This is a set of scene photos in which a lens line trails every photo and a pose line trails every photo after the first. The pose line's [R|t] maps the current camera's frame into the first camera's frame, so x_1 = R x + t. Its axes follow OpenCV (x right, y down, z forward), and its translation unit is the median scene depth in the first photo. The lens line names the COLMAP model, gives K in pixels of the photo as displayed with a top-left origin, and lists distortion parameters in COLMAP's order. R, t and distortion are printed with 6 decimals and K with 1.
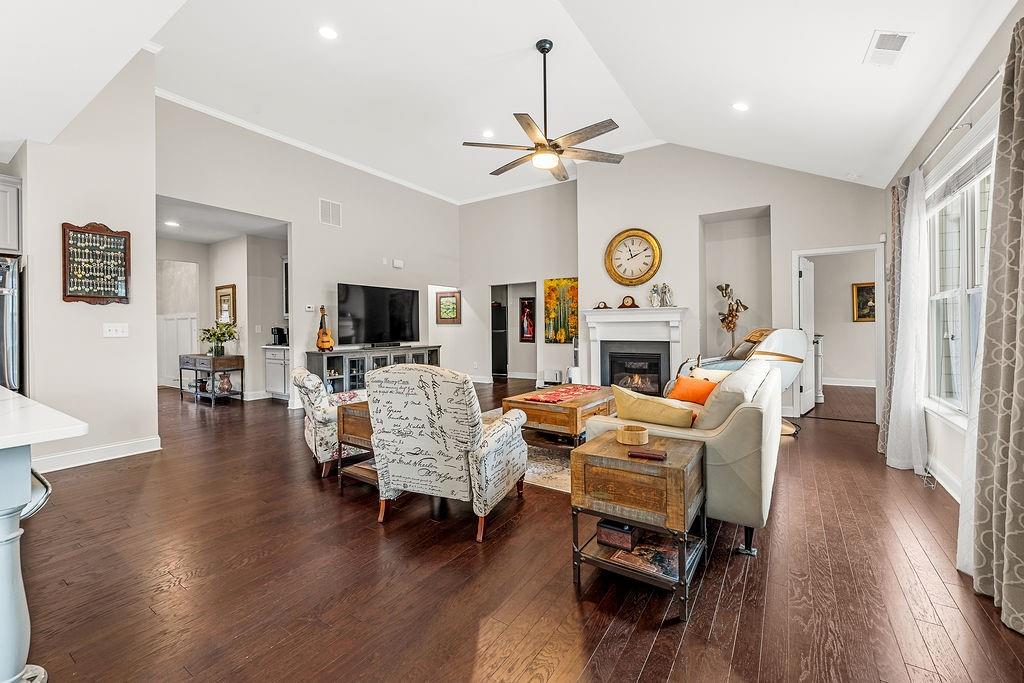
lens RADIAL K [[419.7, 0, 510.9], [0, 419.7, 333.9], [0, 0, 1]] dist [-0.000163, -0.000849]
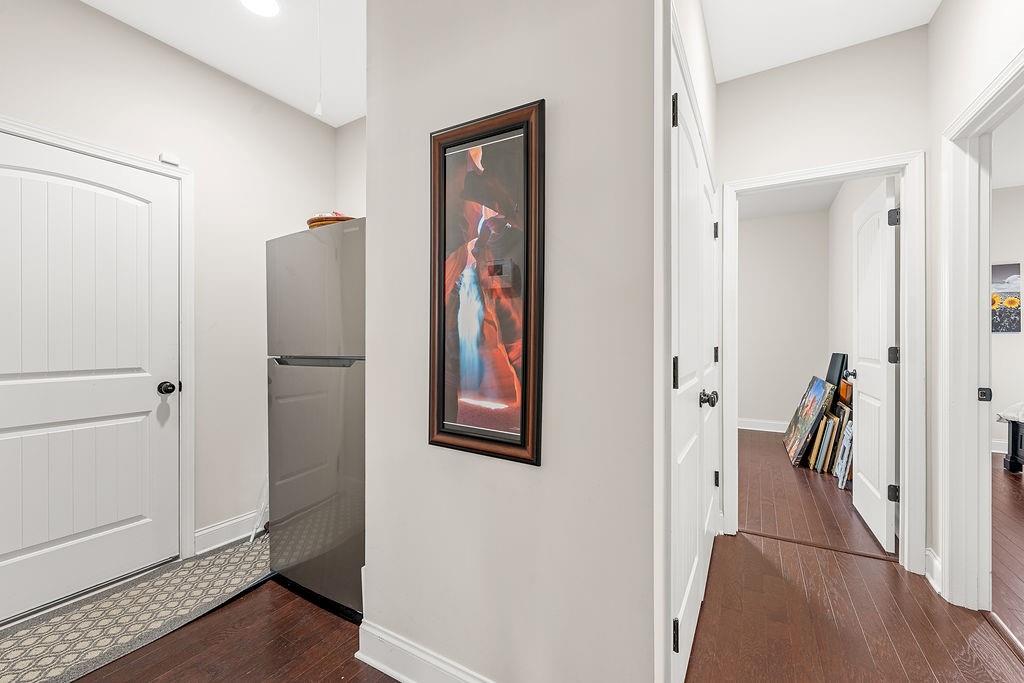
lens RADIAL K [[419.7, 0, 513.0], [0, 419.7, 338.4], [0, 0, 1]] dist [-0.000163, -0.000849]
pose [[0.998041, 0.009267, 0.061868, 0.040883], [-0.008913, 0.999942, -0.006003, -0.016293], [-0.061920, 0.005440, 0.998066, 0.864160]]
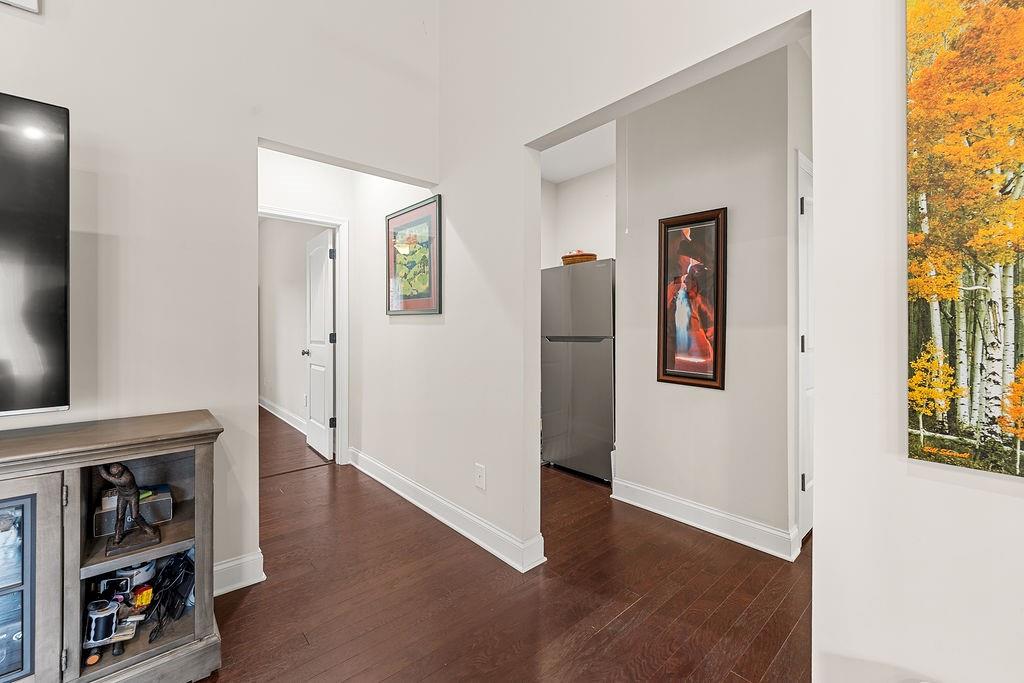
lens RADIAL K [[419.7, 0, 515.7], [0, 419.7, 328.3], [0, 0, 1]] dist [-0.000163, -0.000849]
pose [[0.969017, 0.009579, -0.246809, -0.001833], [-0.012651, 0.999861, -0.010864, -0.011236], [0.246670, 0.013649, 0.969003, 0.717023]]
